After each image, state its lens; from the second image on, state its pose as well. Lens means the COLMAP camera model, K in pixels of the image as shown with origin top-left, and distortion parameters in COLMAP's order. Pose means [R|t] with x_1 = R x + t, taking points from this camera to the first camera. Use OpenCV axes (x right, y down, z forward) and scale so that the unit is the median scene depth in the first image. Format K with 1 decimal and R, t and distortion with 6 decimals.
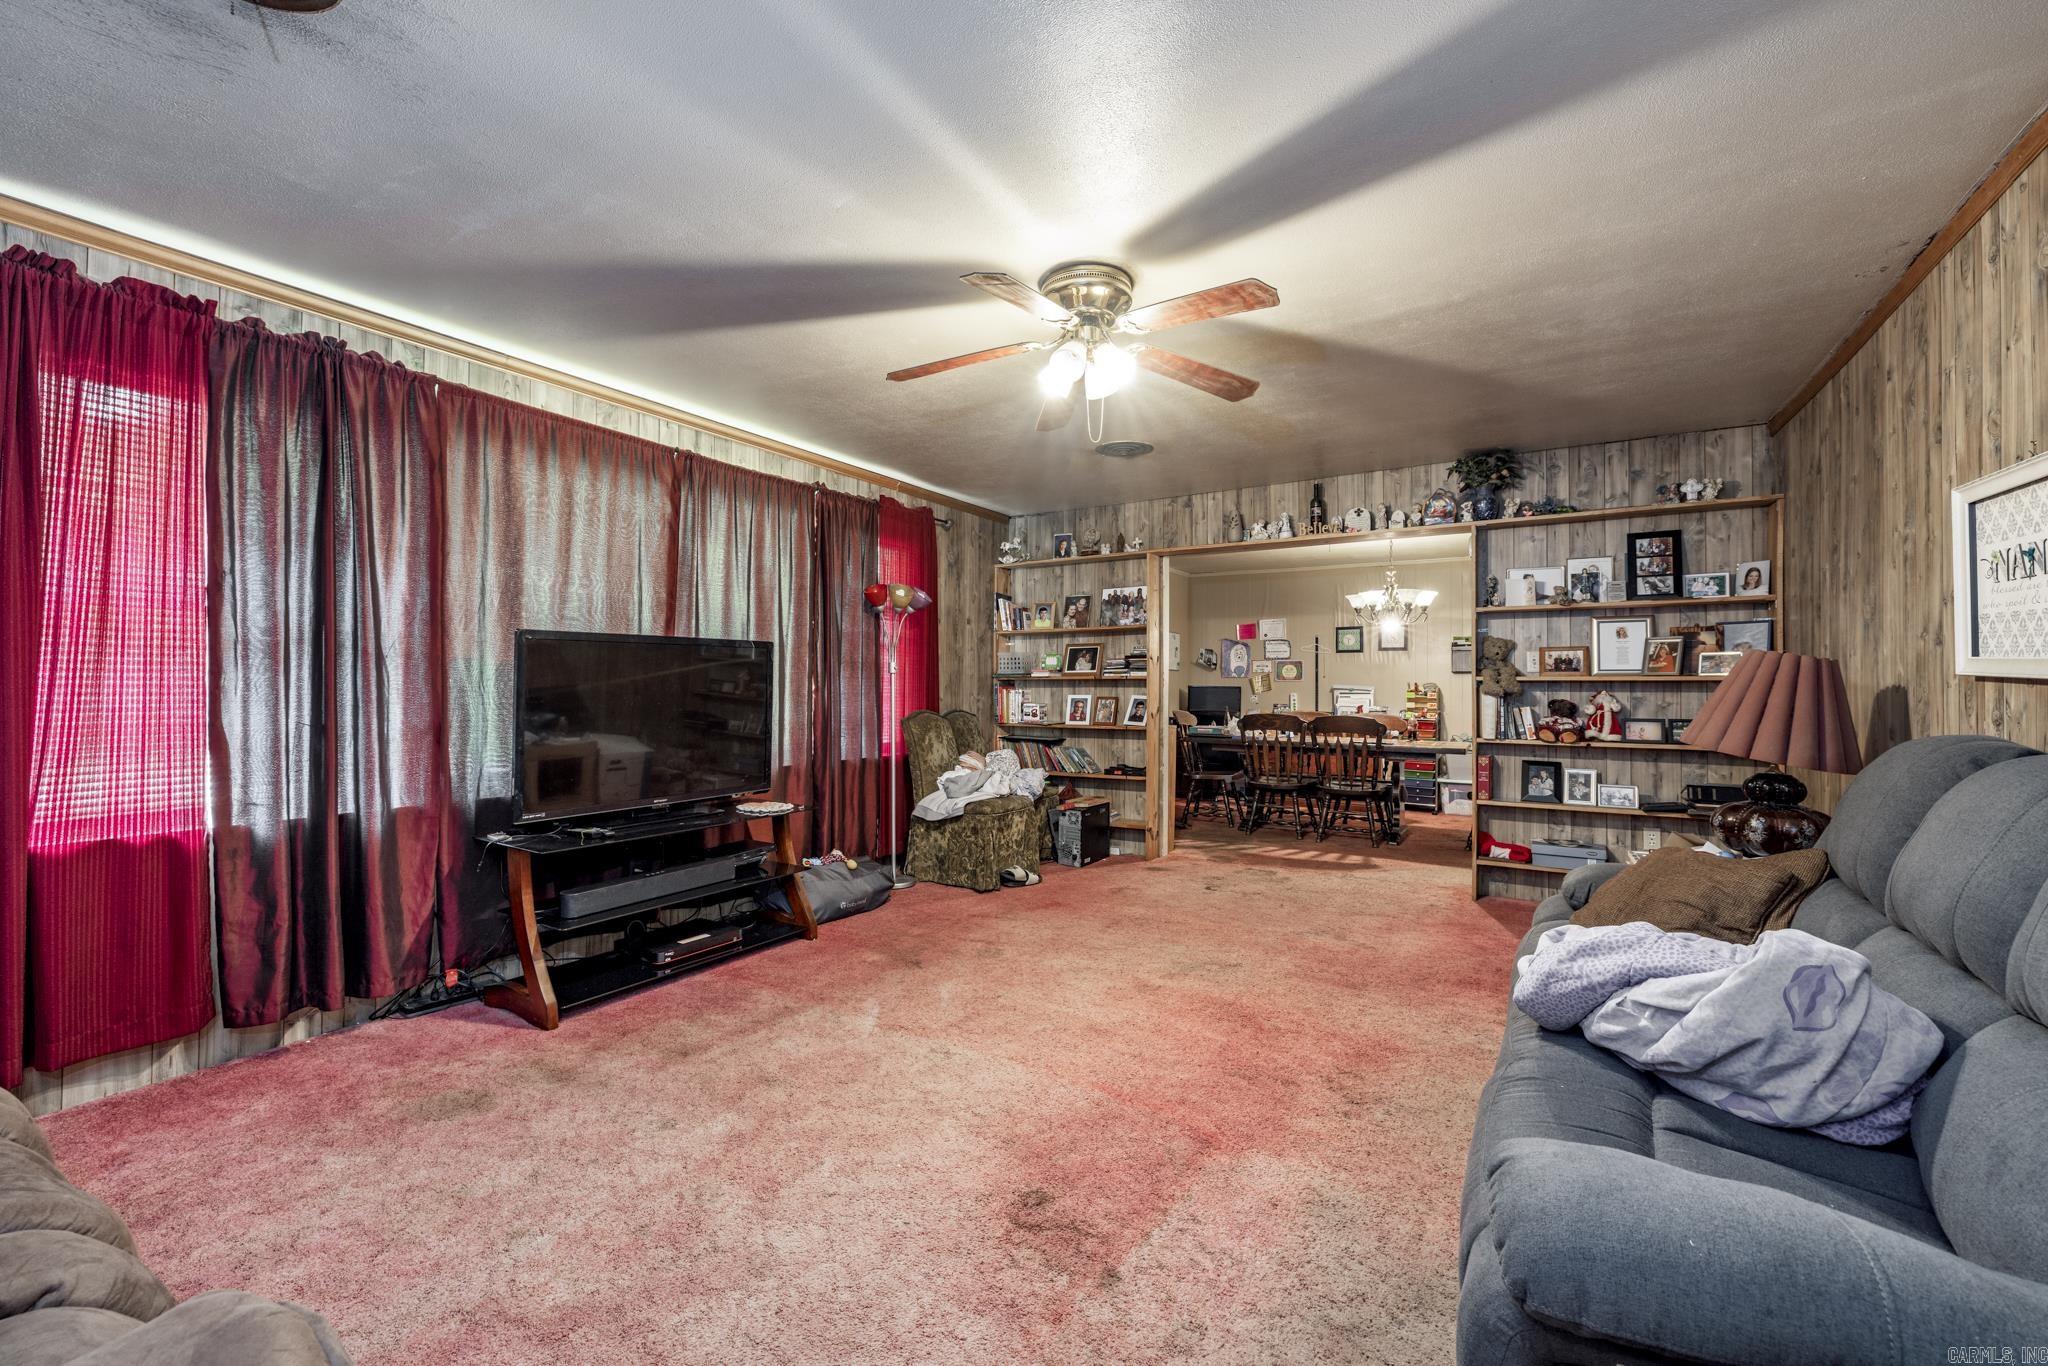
lens RADIAL K [[871.3, 0, 1025.6], [0, 871.3, 680.9], [0, 0, 1]] dist [-0.000950, -0.000112]
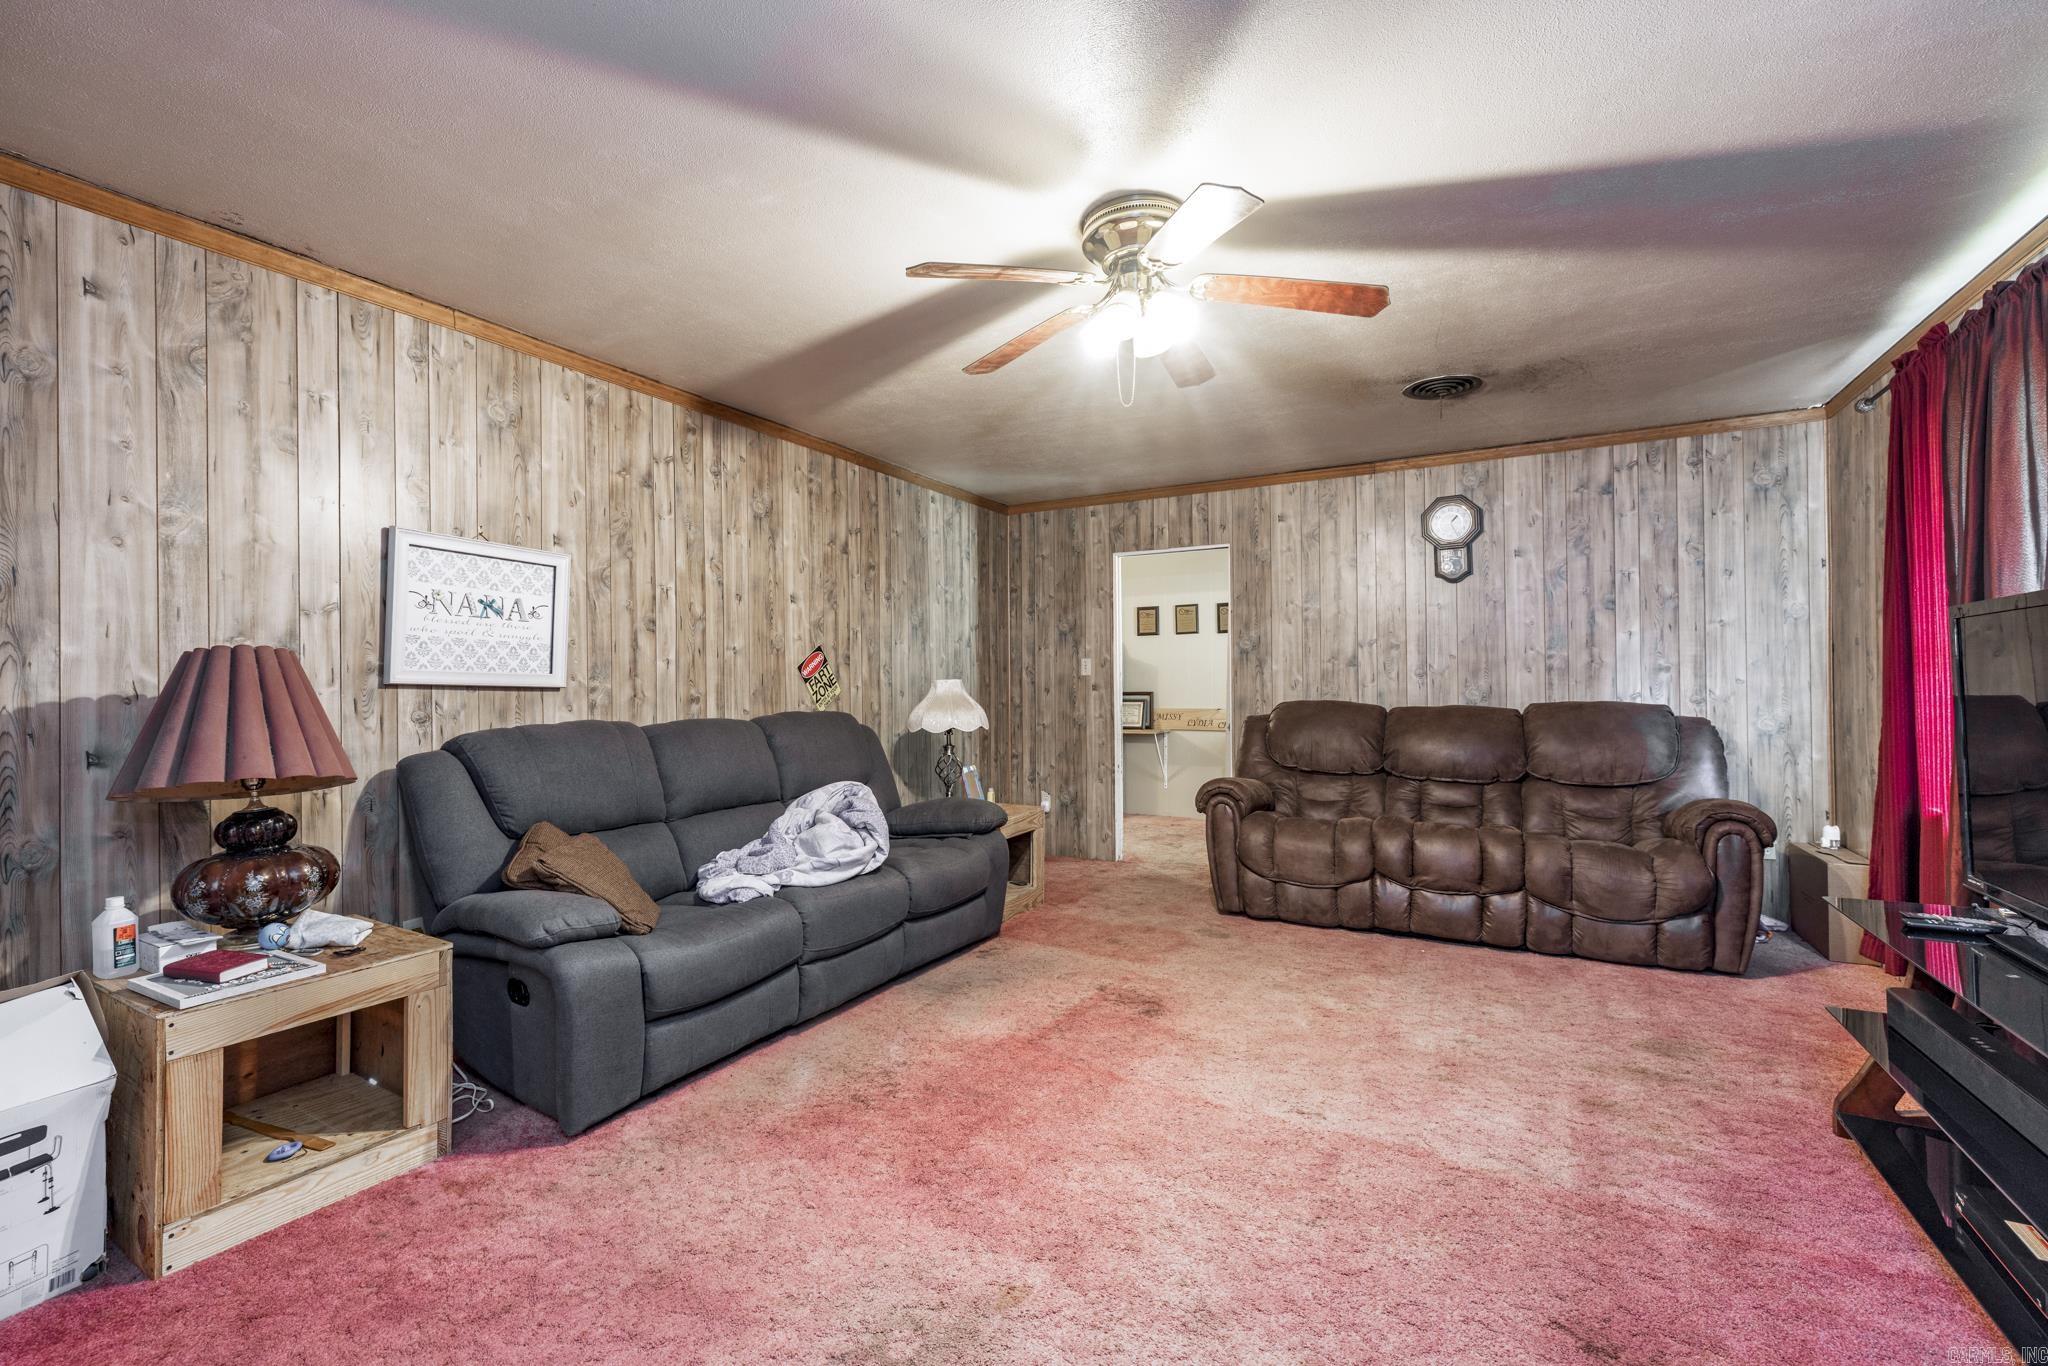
lens RADIAL K [[871.3, 0, 1022.3], [0, 871.3, 682.1], [0, 0, 1]] dist [-0.000950, -0.000112]
pose [[-0.999086, 0.004537, -0.042496, 0.236601], [0.004805, 0.999969, -0.006198, 0.001961], [0.042466, -0.006396, -0.999077, 1.970047]]
